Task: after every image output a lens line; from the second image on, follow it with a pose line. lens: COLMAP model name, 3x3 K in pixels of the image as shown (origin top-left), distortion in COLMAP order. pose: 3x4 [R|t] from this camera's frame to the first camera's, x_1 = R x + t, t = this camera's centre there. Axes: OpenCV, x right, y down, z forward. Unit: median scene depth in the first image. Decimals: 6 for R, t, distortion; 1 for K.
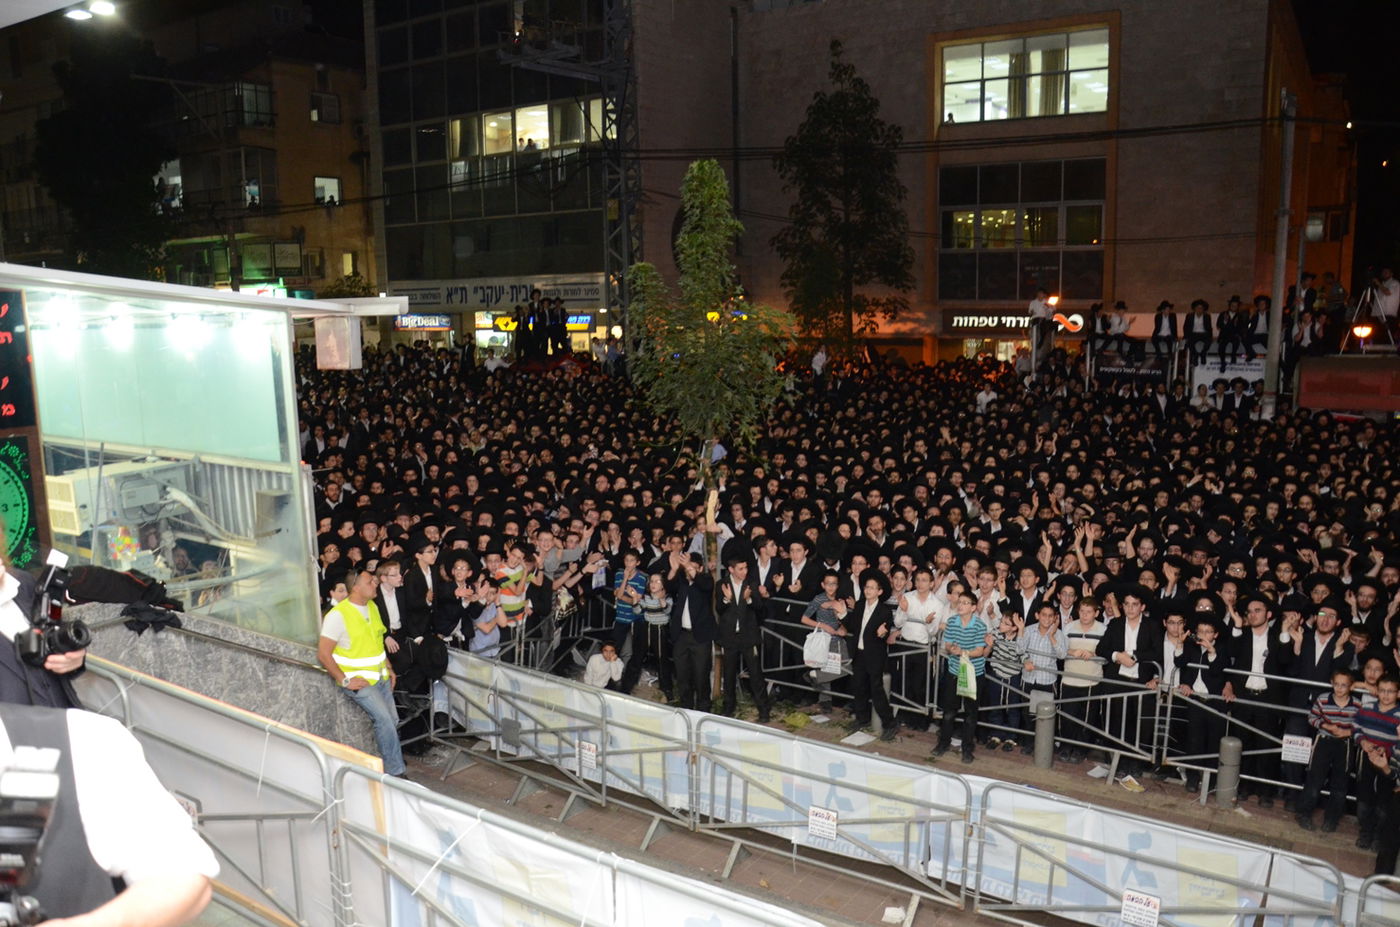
lens RADIAL K [[1083.8, 0, 705.7], [0, 1083.8, 492.7], [0, 0, 1]] dist [-0.159535, 0.124002]
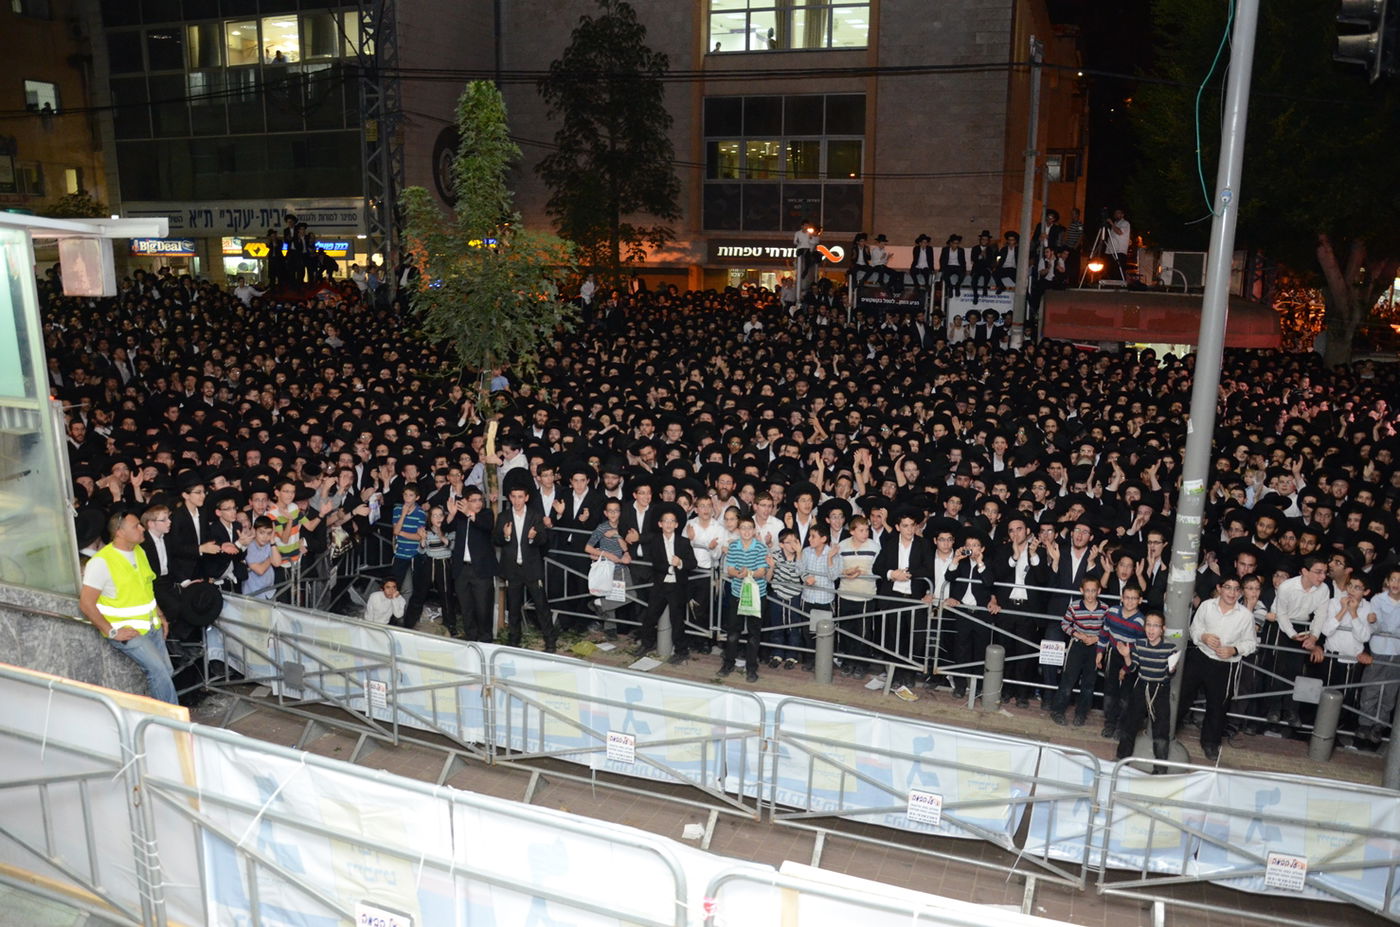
lens RADIAL K [[1083.8, 0, 705.7], [0, 1083.8, 492.7], [0, 0, 1]] dist [-0.159535, 0.124002]
pose [[0.976106, -0.026929, 0.215619, -0.017385], [0.013040, 0.997762, 0.065578, 0.001247], [-0.216903, -0.061199, 0.974273, 0.000920]]
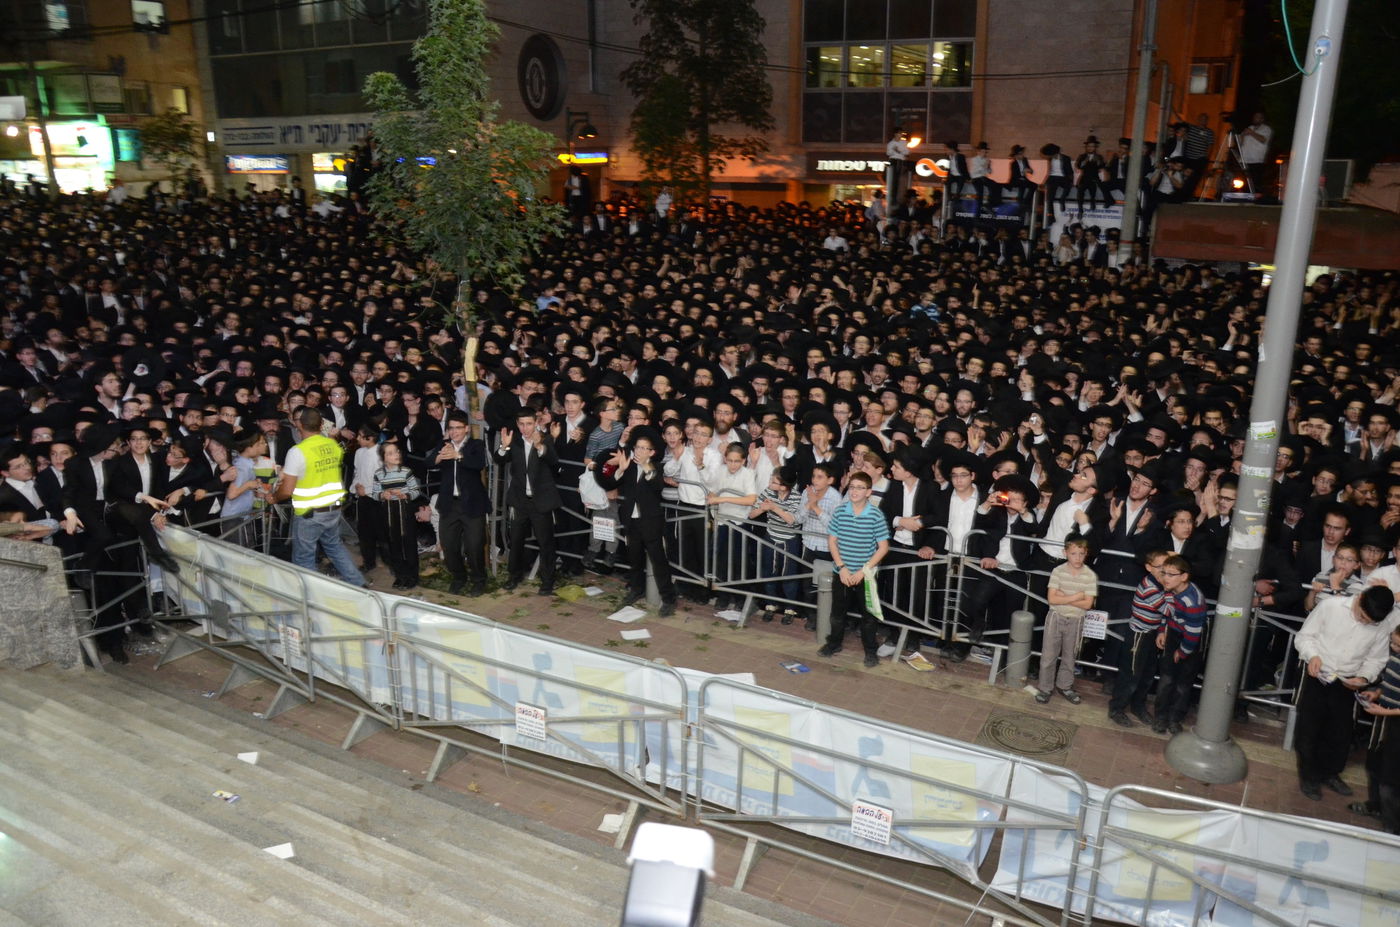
lens RADIAL K [[1083.8, 0, 705.7], [0, 1083.8, 492.7], [0, 0, 1]] dist [-0.159535, 0.124002]
pose [[0.995224, -0.014152, 0.096590, 0.116377], [0.001103, 0.991004, 0.133826, 0.006536], [-0.097615, -0.133080, 0.986287, 0.104573]]
